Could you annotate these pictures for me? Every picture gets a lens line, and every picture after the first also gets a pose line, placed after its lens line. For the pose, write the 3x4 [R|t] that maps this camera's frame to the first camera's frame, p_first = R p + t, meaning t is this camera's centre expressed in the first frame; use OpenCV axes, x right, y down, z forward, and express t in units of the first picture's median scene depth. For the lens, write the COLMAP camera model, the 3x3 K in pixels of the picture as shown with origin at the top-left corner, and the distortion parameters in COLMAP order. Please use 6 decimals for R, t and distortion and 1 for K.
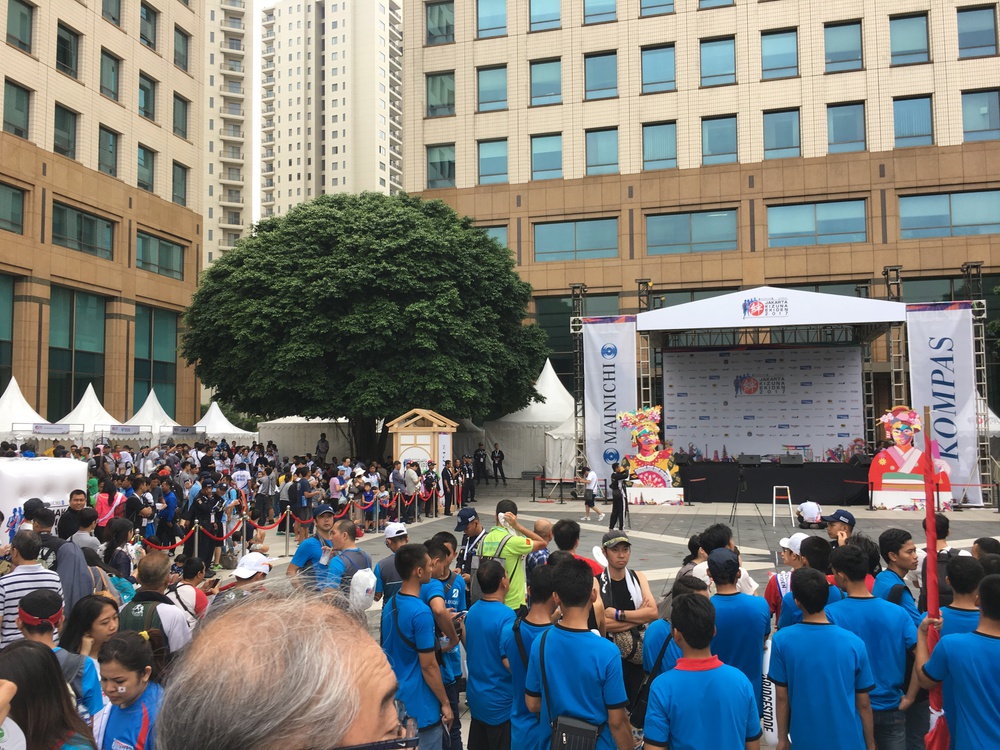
lens RADIAL K [[841.2, 0, 489.4], [0, 841.2, 359.8], [0, 0, 1]] dist [0.037225, -0.052152]
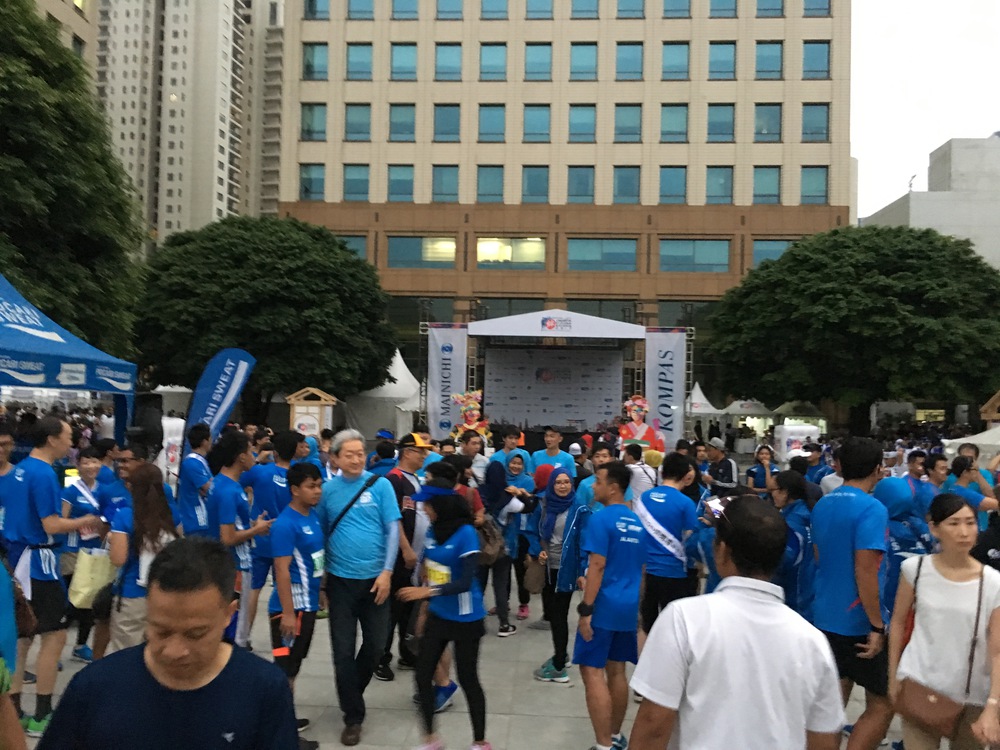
lens RADIAL K [[841.2, 0, 500.0], [0, 841.2, 374.7], [0, 0, 1]] dist [0.037225, -0.052152]
pose [[0.975248, 0.035085, 0.218312, -0.070228], [-0.046649, 0.997755, 0.048041, -0.037045], [-0.216137, -0.057036, 0.974696, -0.351086]]
